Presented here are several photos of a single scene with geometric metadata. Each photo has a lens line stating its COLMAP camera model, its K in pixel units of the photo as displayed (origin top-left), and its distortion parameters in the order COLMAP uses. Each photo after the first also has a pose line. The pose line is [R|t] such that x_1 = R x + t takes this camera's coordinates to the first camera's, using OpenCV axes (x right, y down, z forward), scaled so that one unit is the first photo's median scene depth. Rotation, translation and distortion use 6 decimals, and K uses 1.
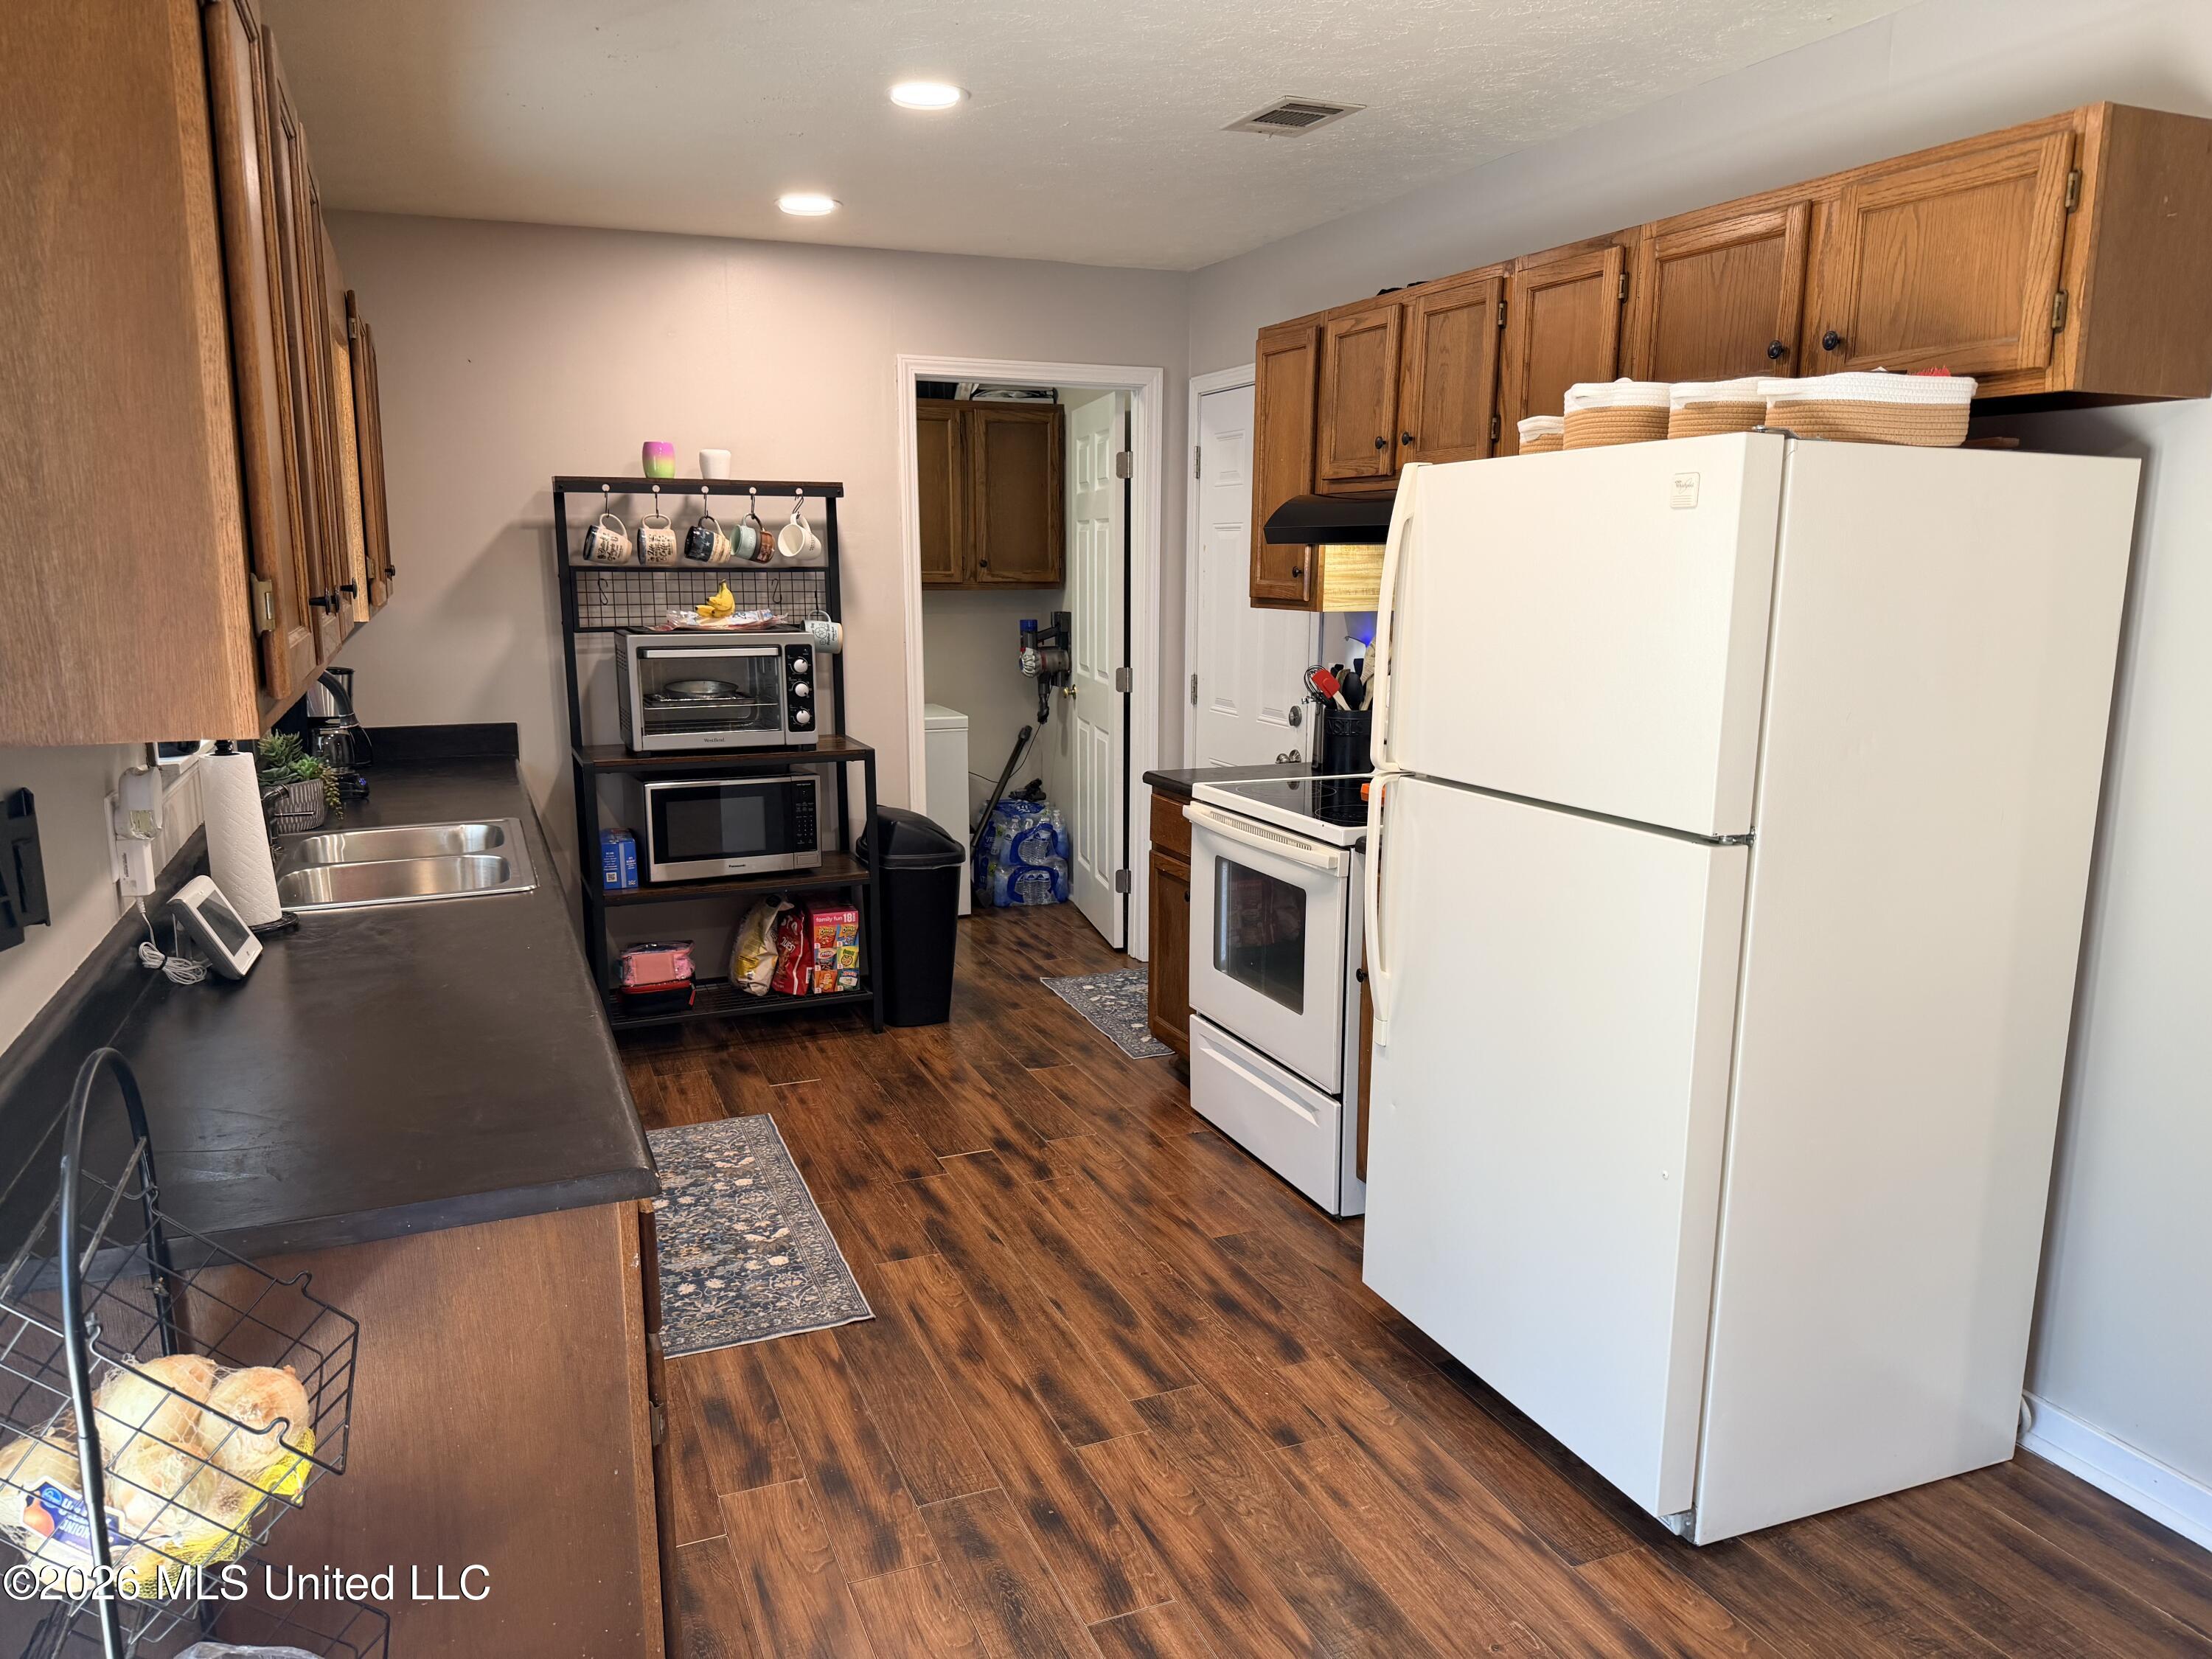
lens RADIAL K [[1551.7, 0, 1101.9], [0, 1551.7, 834.1], [0, 0, 1]] dist [0.043522, -0.054242]
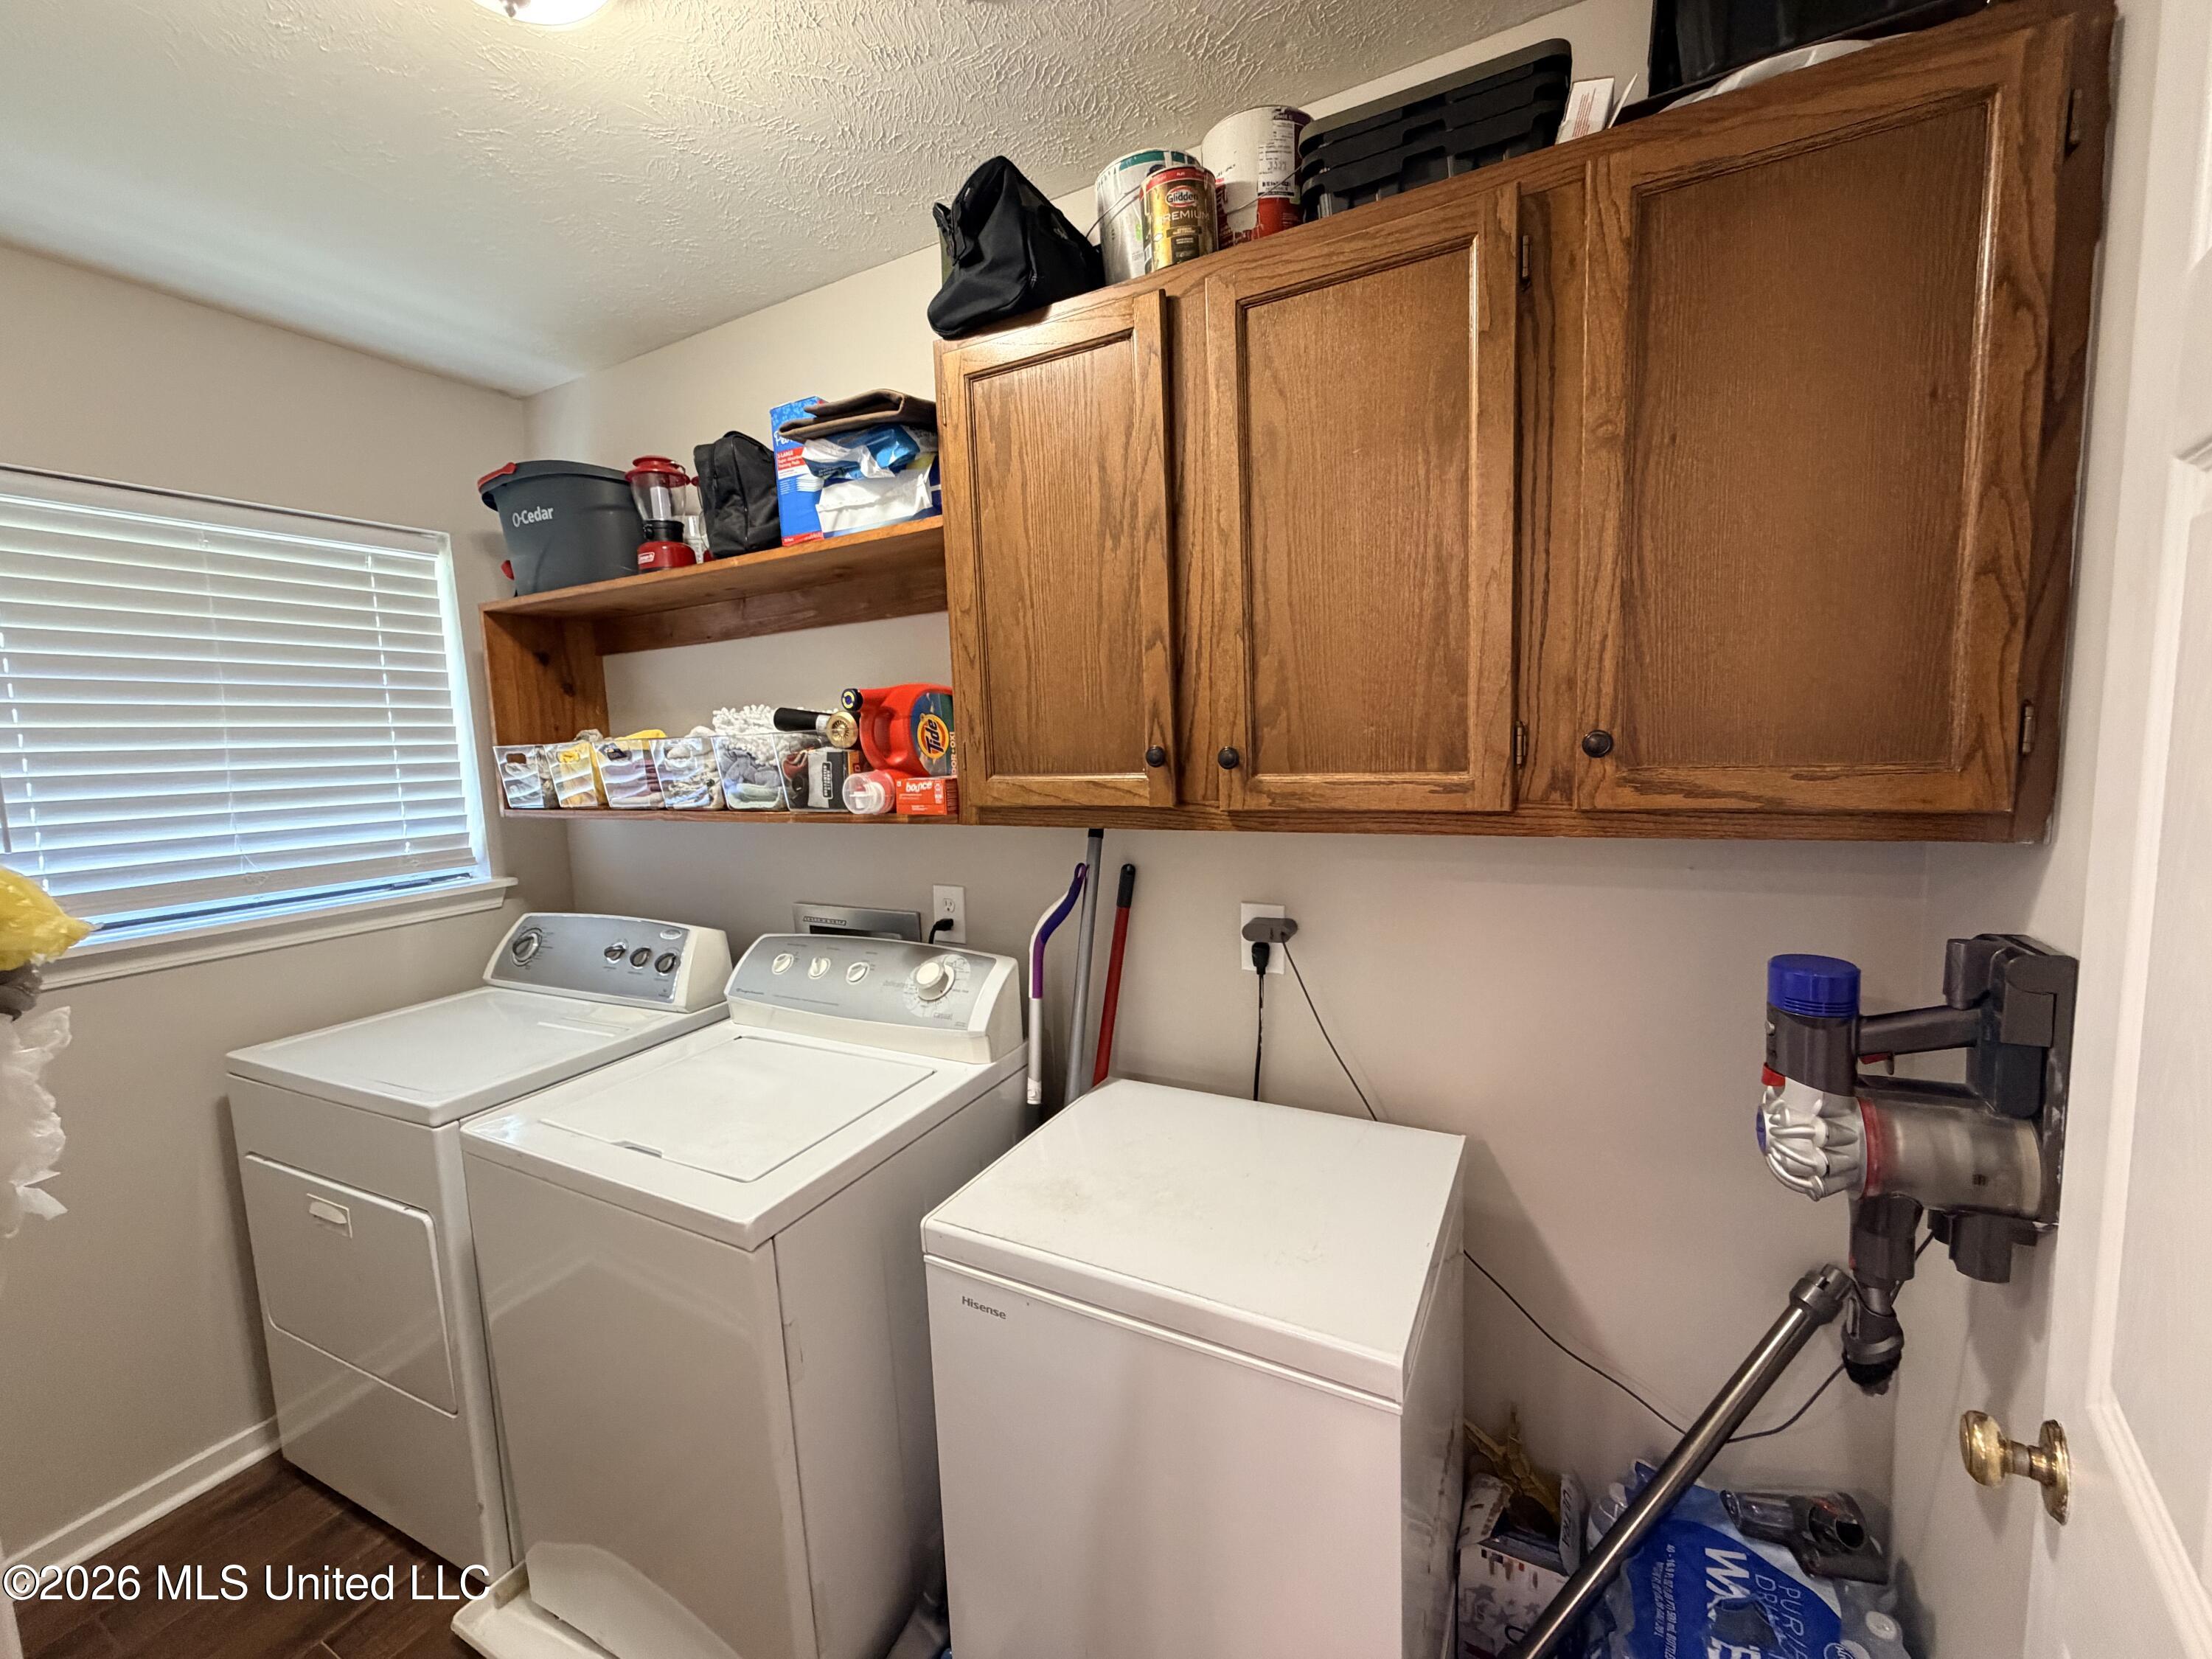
lens RADIAL K [[879.9, 0, 1089.7], [0, 879.9, 831.8], [0, 0, 1]] dist [-0.000828, 0.000963]
pose [[0.639638, 0.052569, -0.766877, -0.015228], [-0.095029, 0.995413, -0.011026, -0.146663], [0.762780, 0.079928, 0.641699, 0.823854]]
